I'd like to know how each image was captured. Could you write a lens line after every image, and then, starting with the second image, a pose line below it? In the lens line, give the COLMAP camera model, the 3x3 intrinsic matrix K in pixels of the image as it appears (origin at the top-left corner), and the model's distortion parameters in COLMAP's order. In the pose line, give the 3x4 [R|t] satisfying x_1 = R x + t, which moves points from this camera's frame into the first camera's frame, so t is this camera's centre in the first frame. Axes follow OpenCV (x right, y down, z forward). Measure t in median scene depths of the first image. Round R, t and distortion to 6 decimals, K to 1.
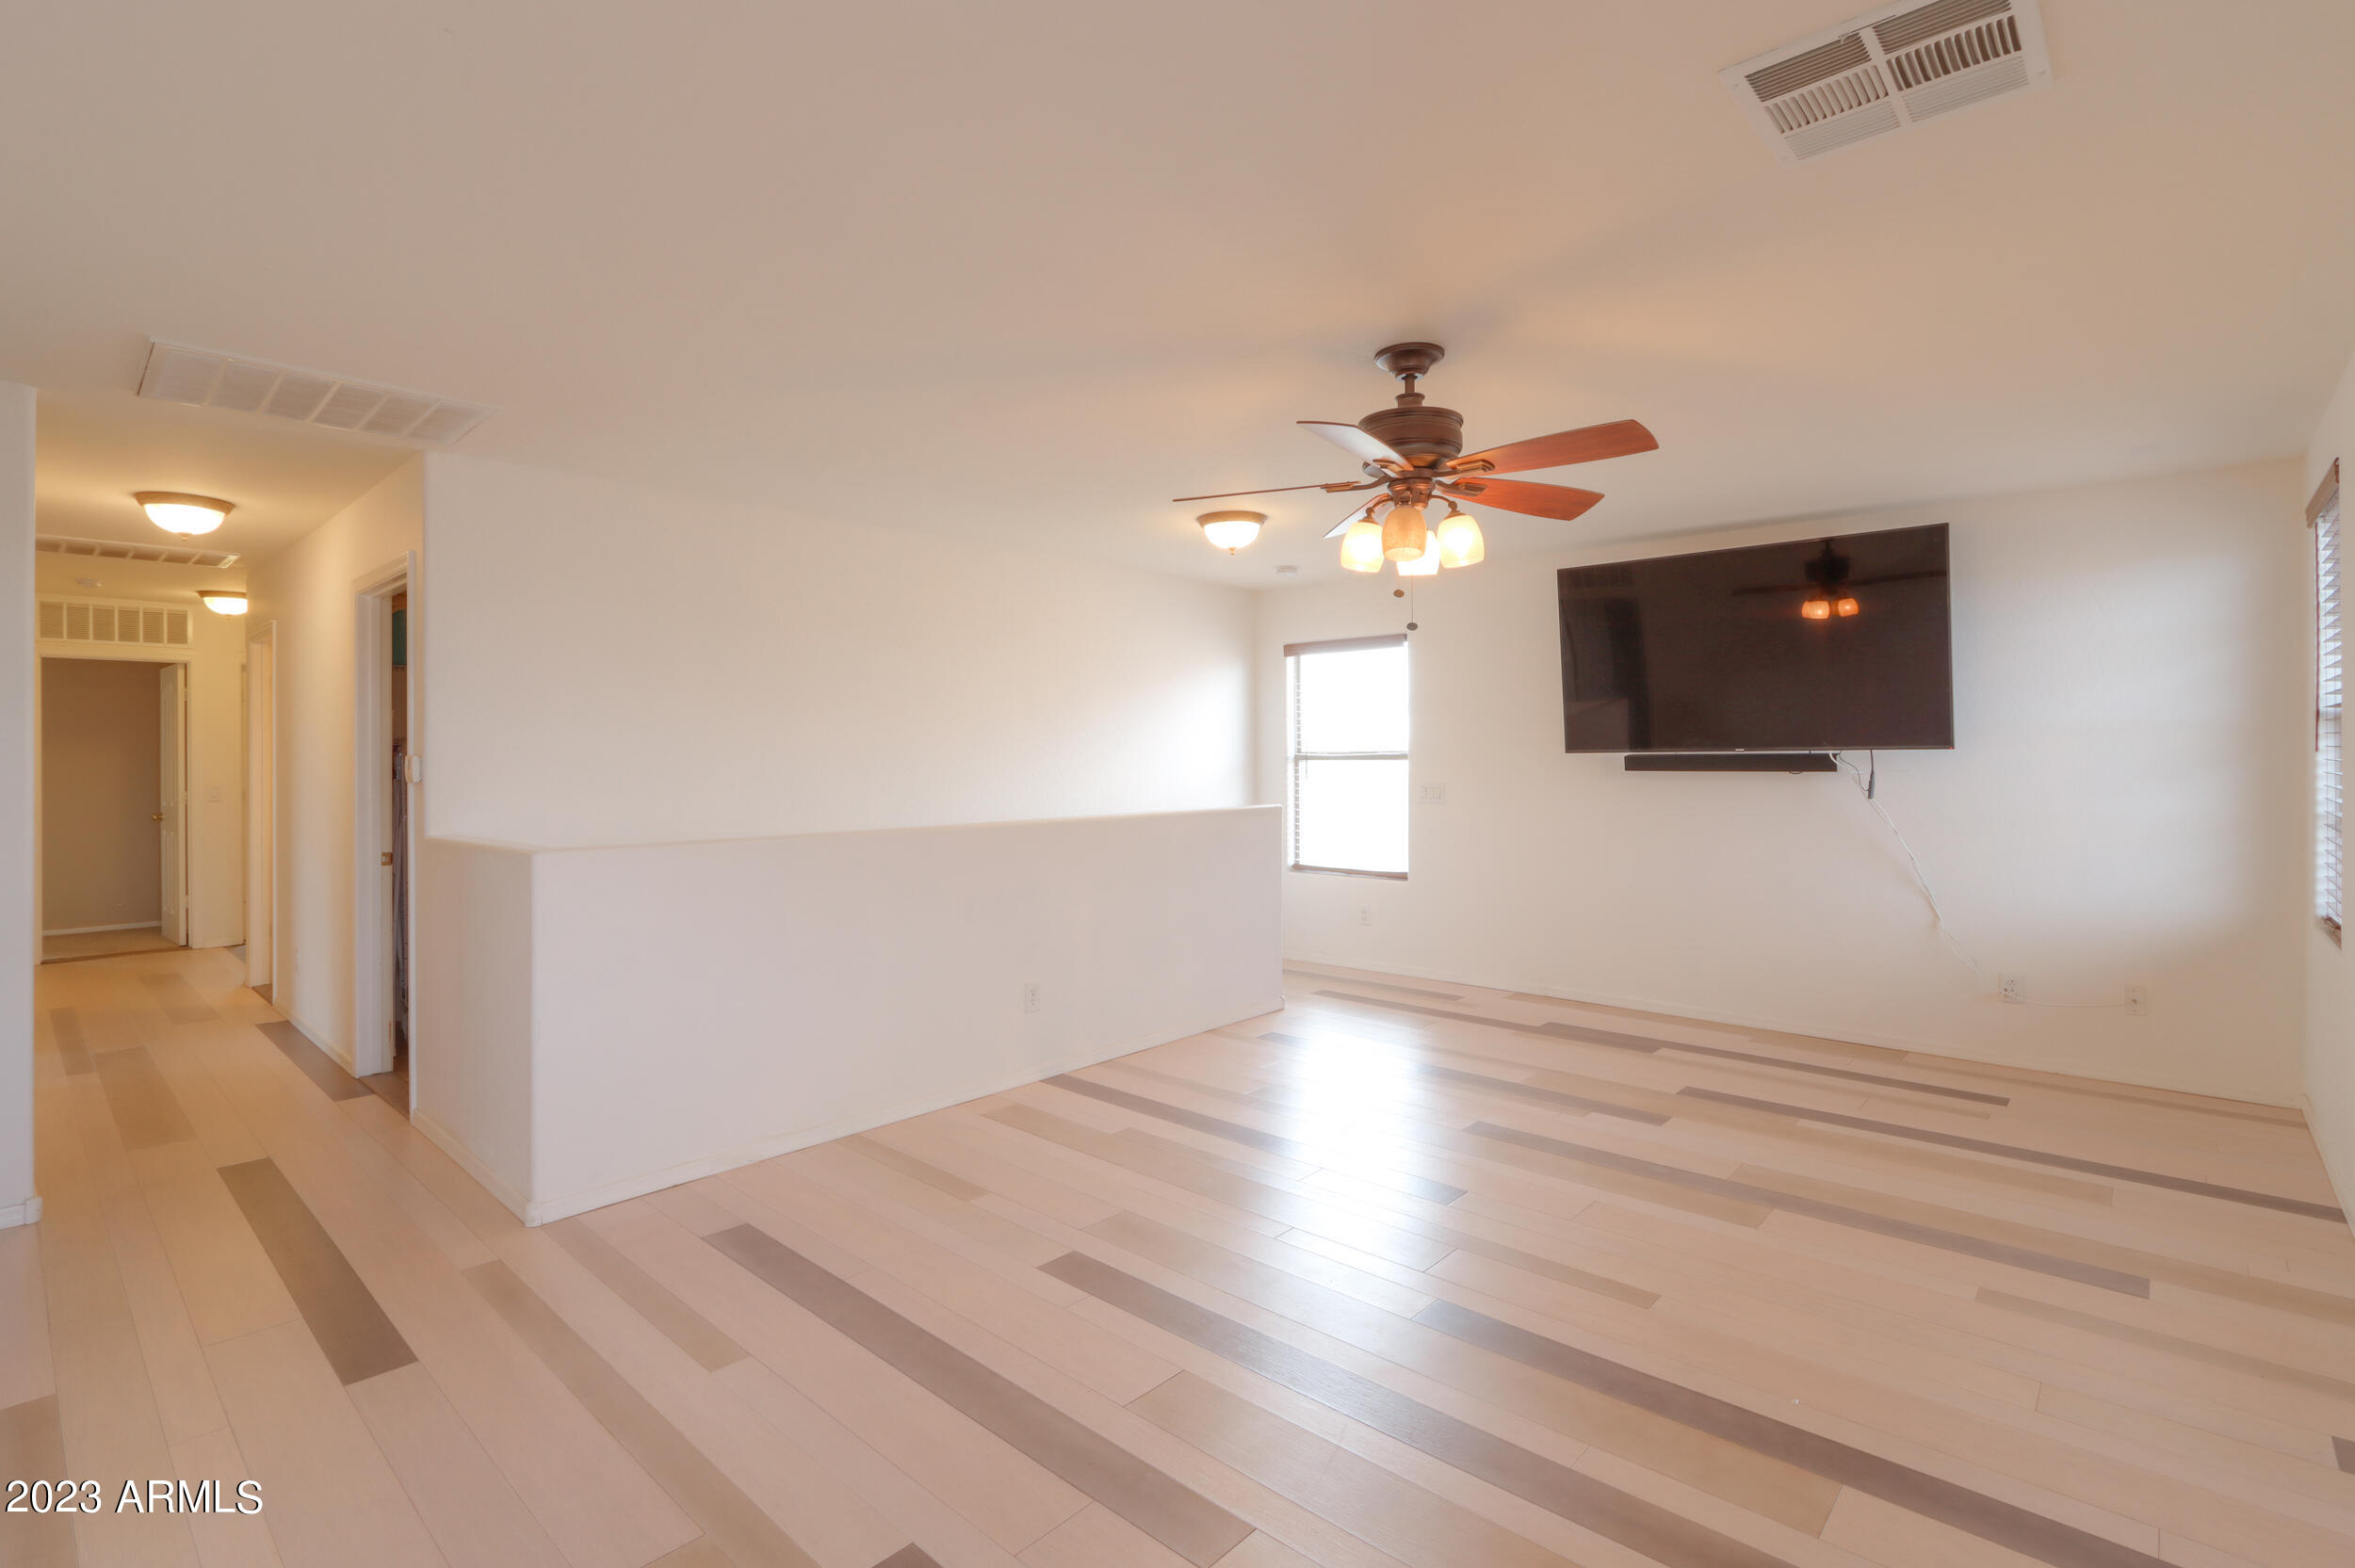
lens RADIAL K [[1083.8, 0, 1182.3], [0, 1083.8, 766.4], [0, 0, 1]] dist [-0.016874, 0.000464]
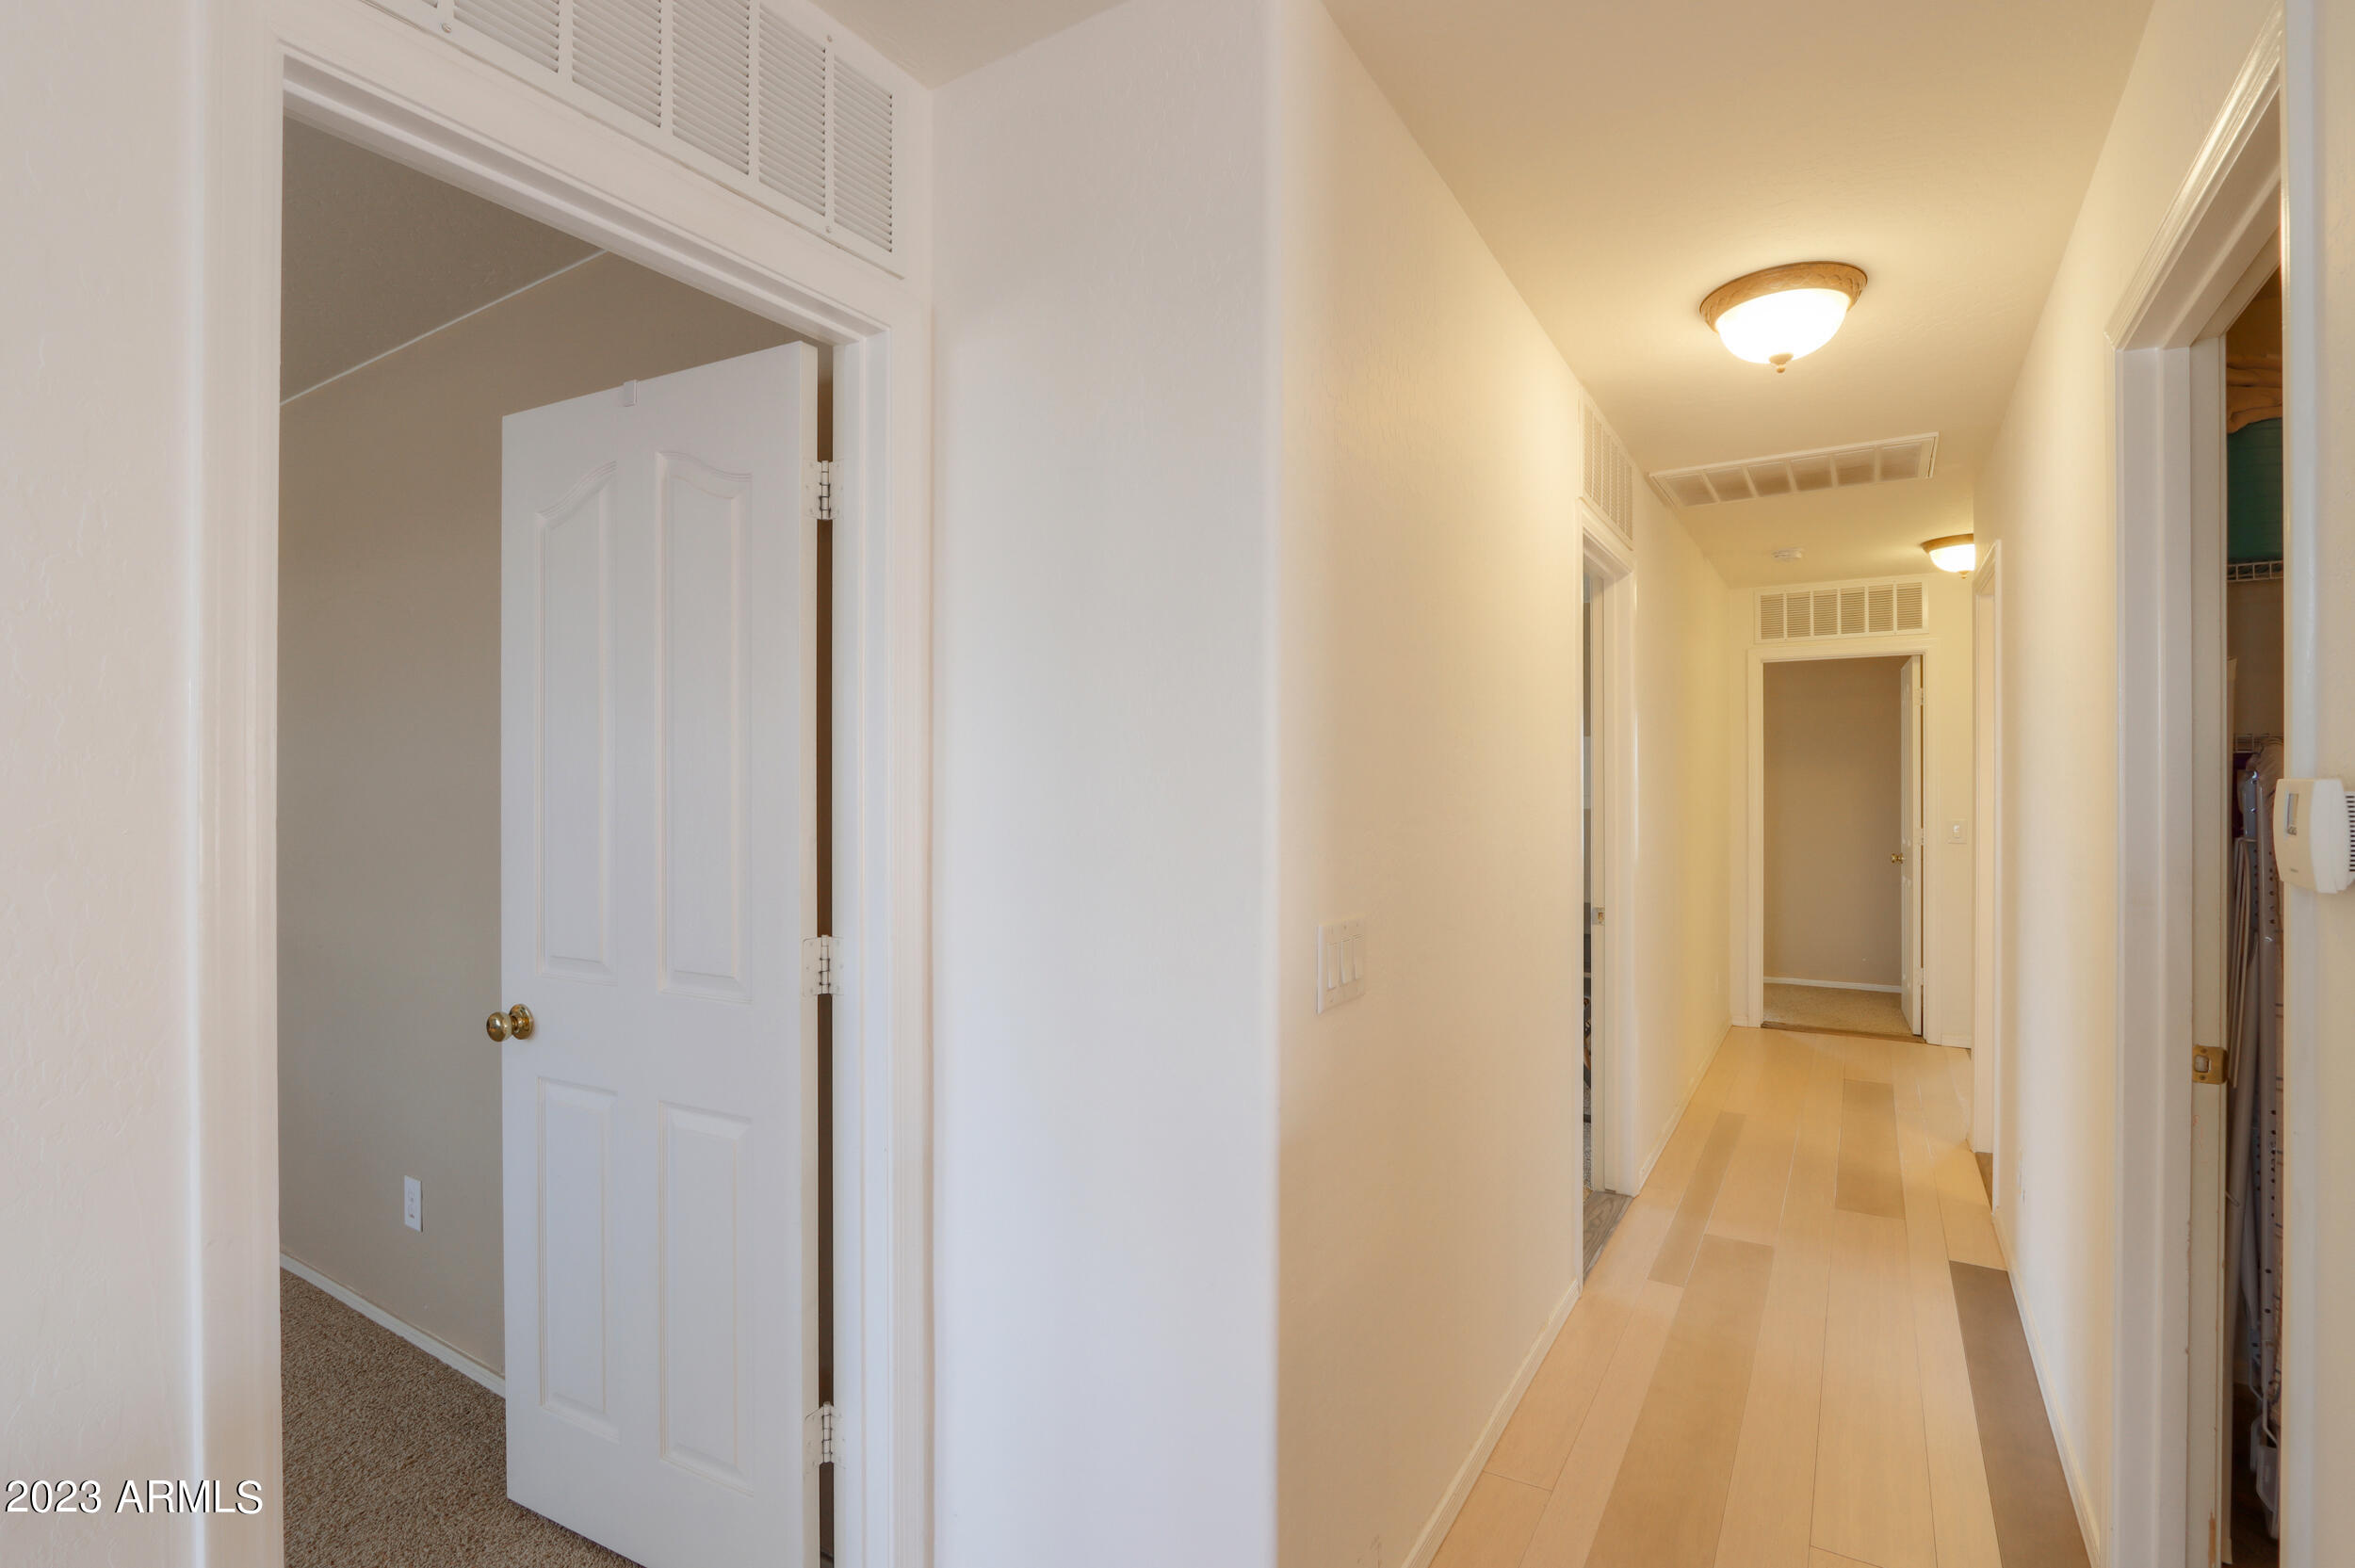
lens RADIAL K [[1111.5, 0, 1177.5], [0, 1111.5, 784.0], [0, 0, 1]] dist [0.015168, 0.000292]
pose [[0.174203, 0.000783, -0.984709, -0.271015], [-0.002442, 0.999997, 0.000363, -0.005880], [0.984707, 0.002342, 0.174204, 0.375228]]
